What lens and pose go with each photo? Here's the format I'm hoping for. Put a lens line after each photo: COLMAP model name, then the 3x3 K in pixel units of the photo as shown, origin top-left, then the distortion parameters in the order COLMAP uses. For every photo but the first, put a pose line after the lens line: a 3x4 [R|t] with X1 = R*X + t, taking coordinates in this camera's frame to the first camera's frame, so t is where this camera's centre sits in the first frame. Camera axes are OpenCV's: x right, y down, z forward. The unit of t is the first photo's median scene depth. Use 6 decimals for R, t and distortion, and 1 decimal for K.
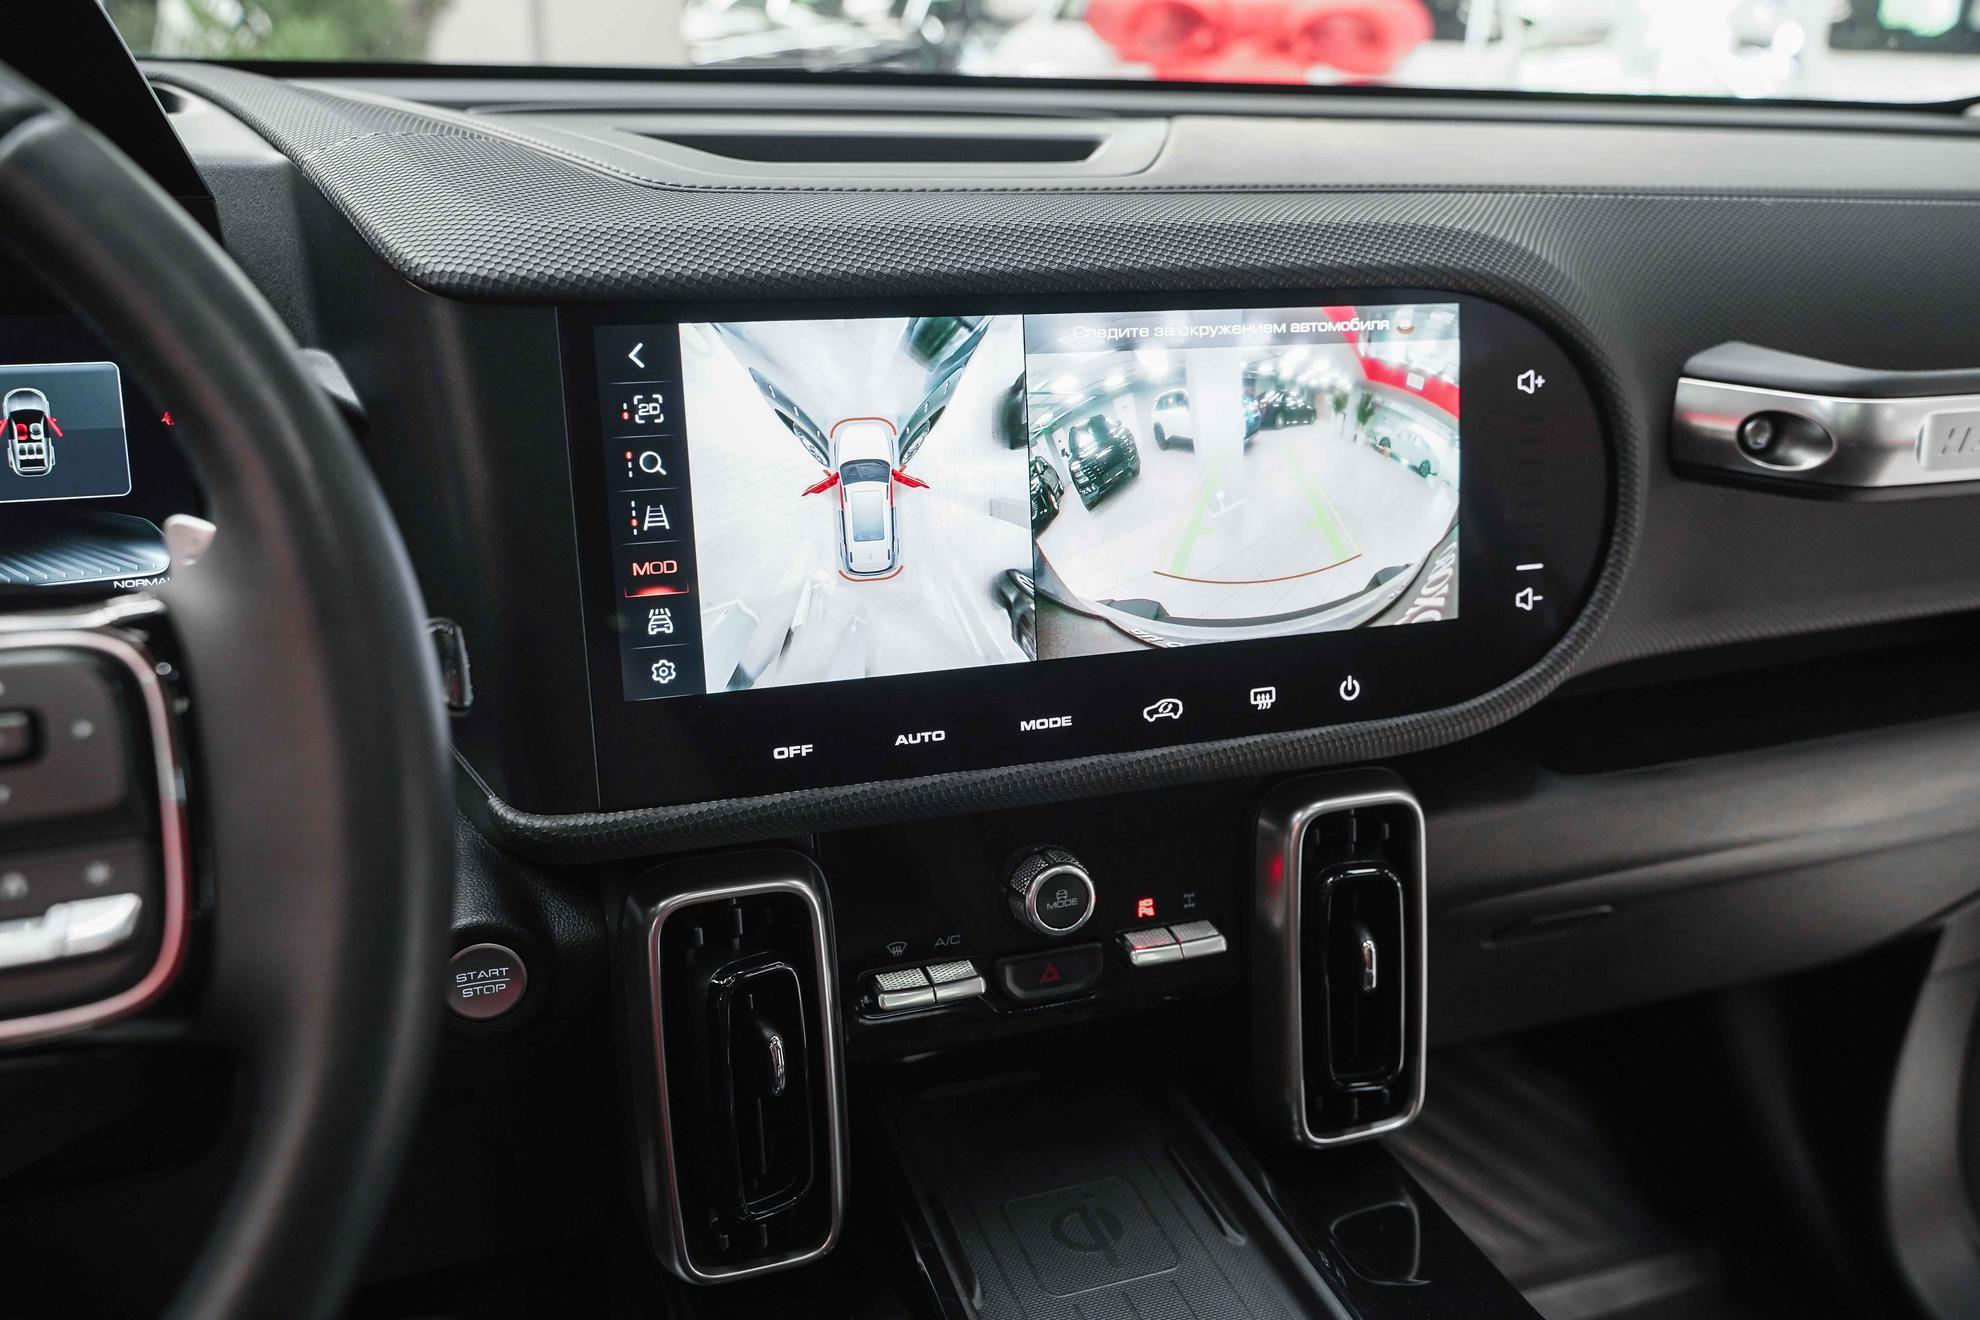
lens RADIAL K [[1583.0, 0, 990.0], [0, 1583.0, 660.0], [0, 0, 1]] dist [-0.009226, 0.007492]
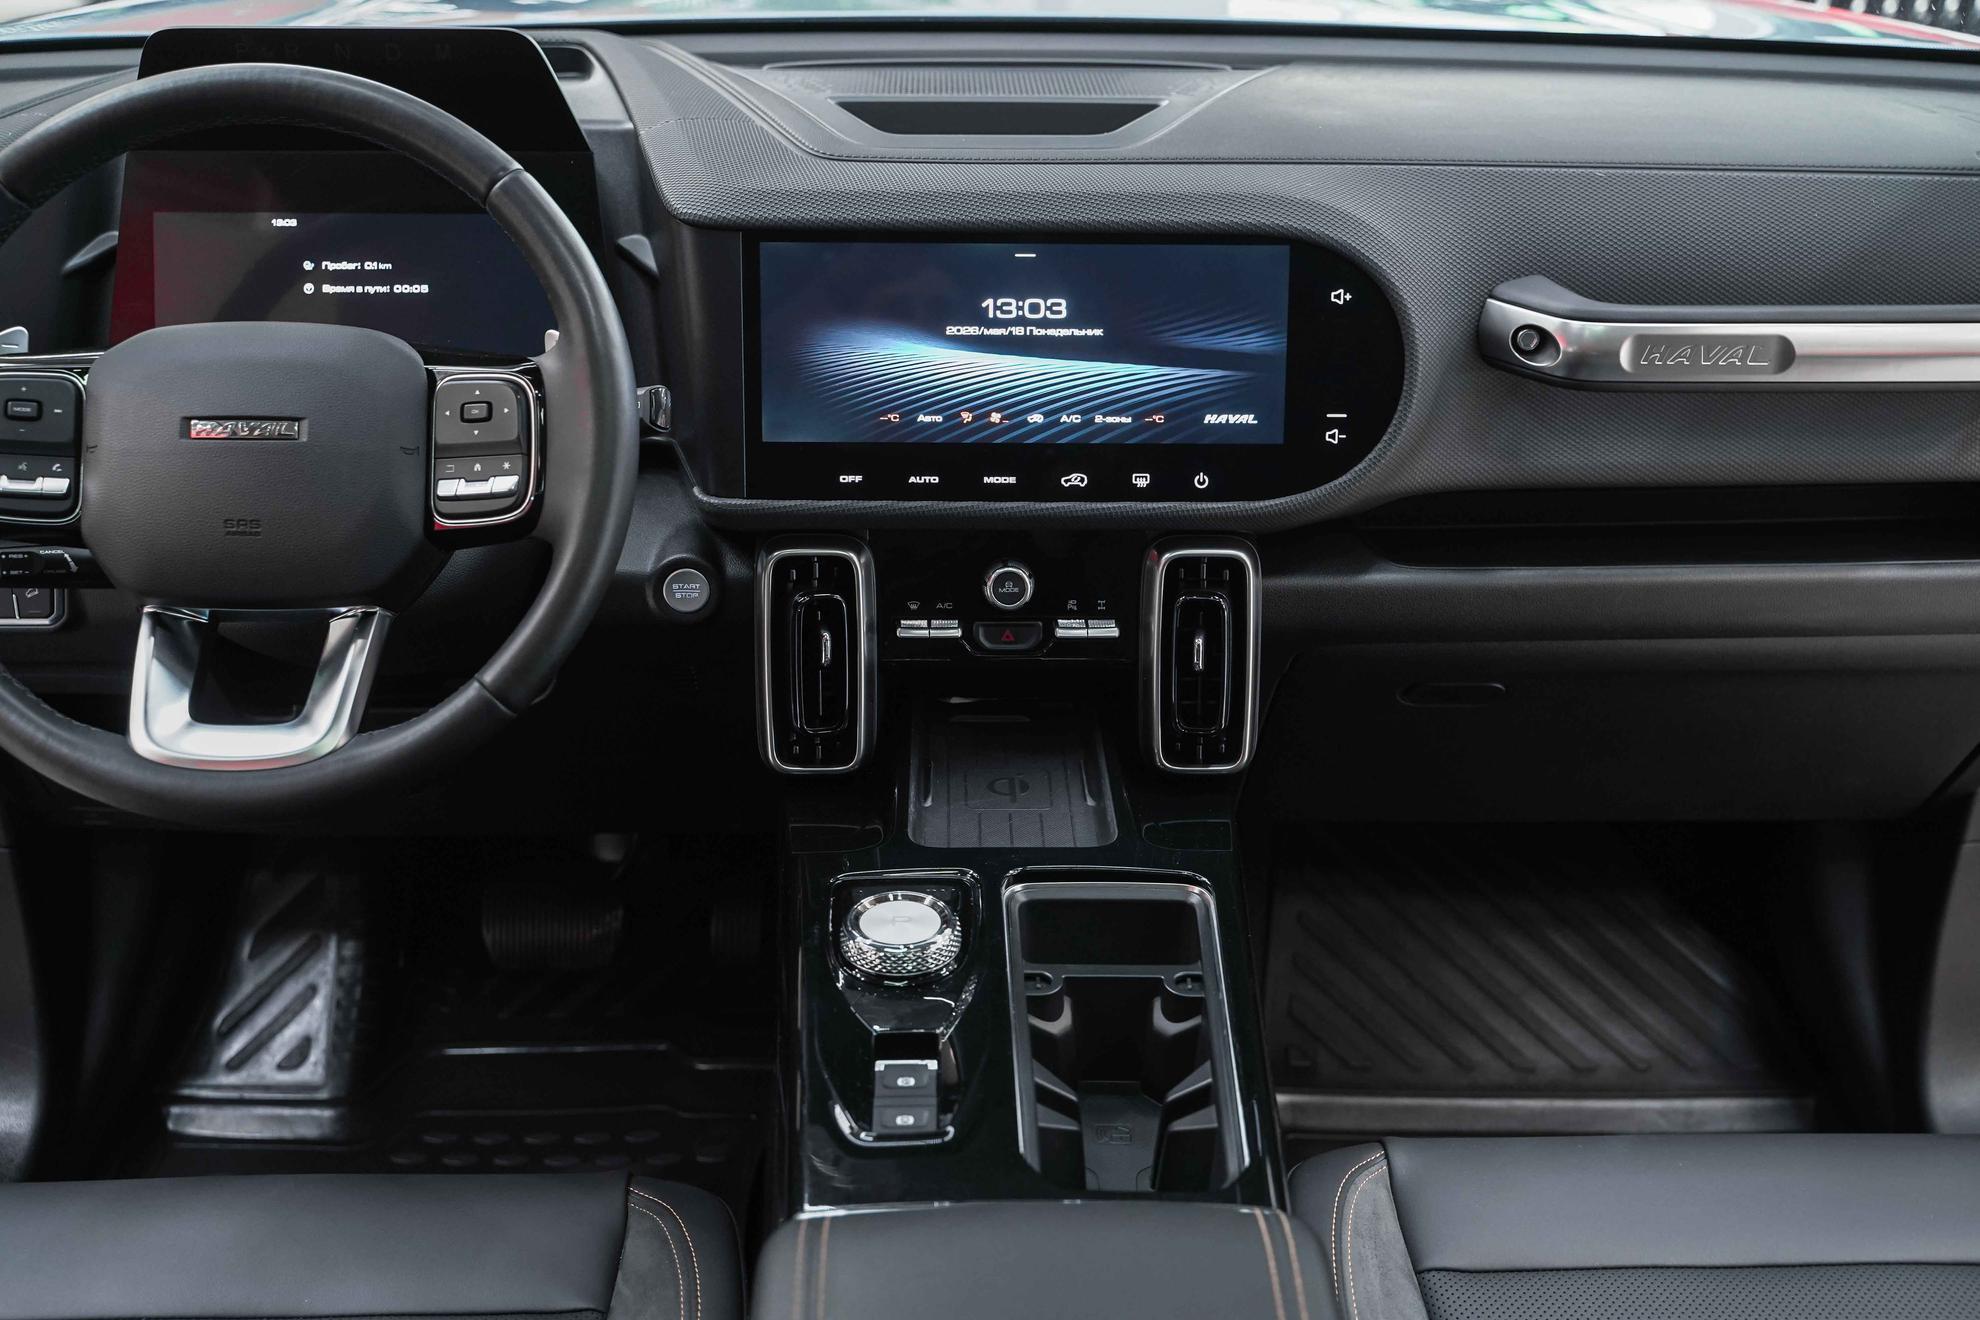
lens RADIAL K [[2203.4, 0, 992.5], [0, 2203.4, 665.8], [0, 0, 1]] dist [0.003889, -0.022462]
pose [[0.950188, 0.113172, -0.290404, 0.714319], [-0.097757, 0.992946, 0.067101, 0.077171], [0.295949, -0.035369, 0.954549, -1.243212]]
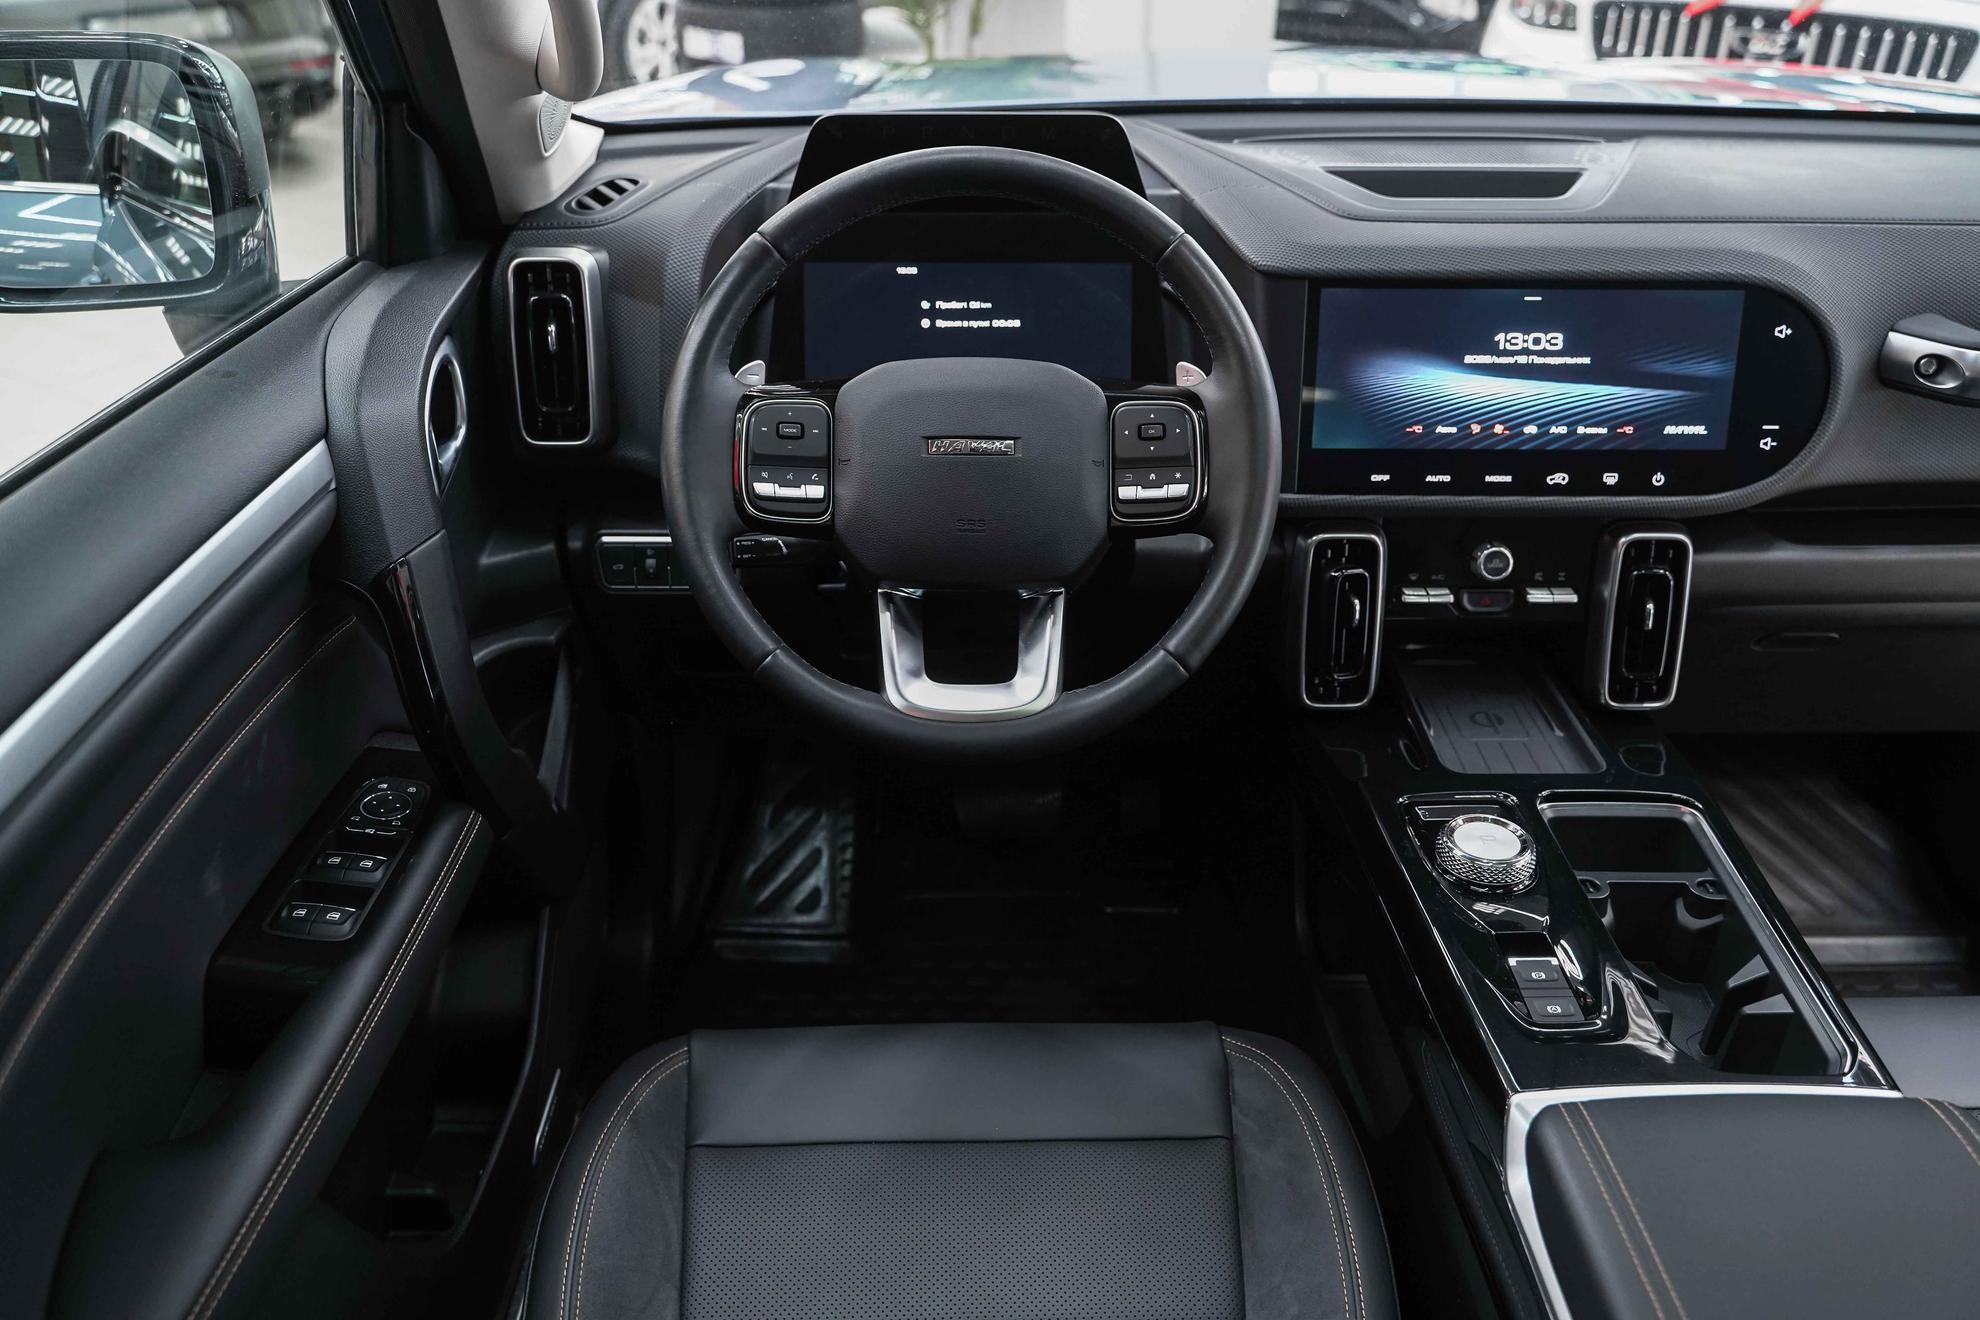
lens RADIAL K [[1583.0, 0, 990.0], [0, 1583.0, 660.0], [0, 0, 1]] dist [-0.009226, 0.007492]
pose [[0.945680, 0.132356, -0.296935, 0.050374], [-0.097220, 0.986711, 0.130191, 0.067722], [0.310221, -0.094251, 0.945981, -1.229607]]
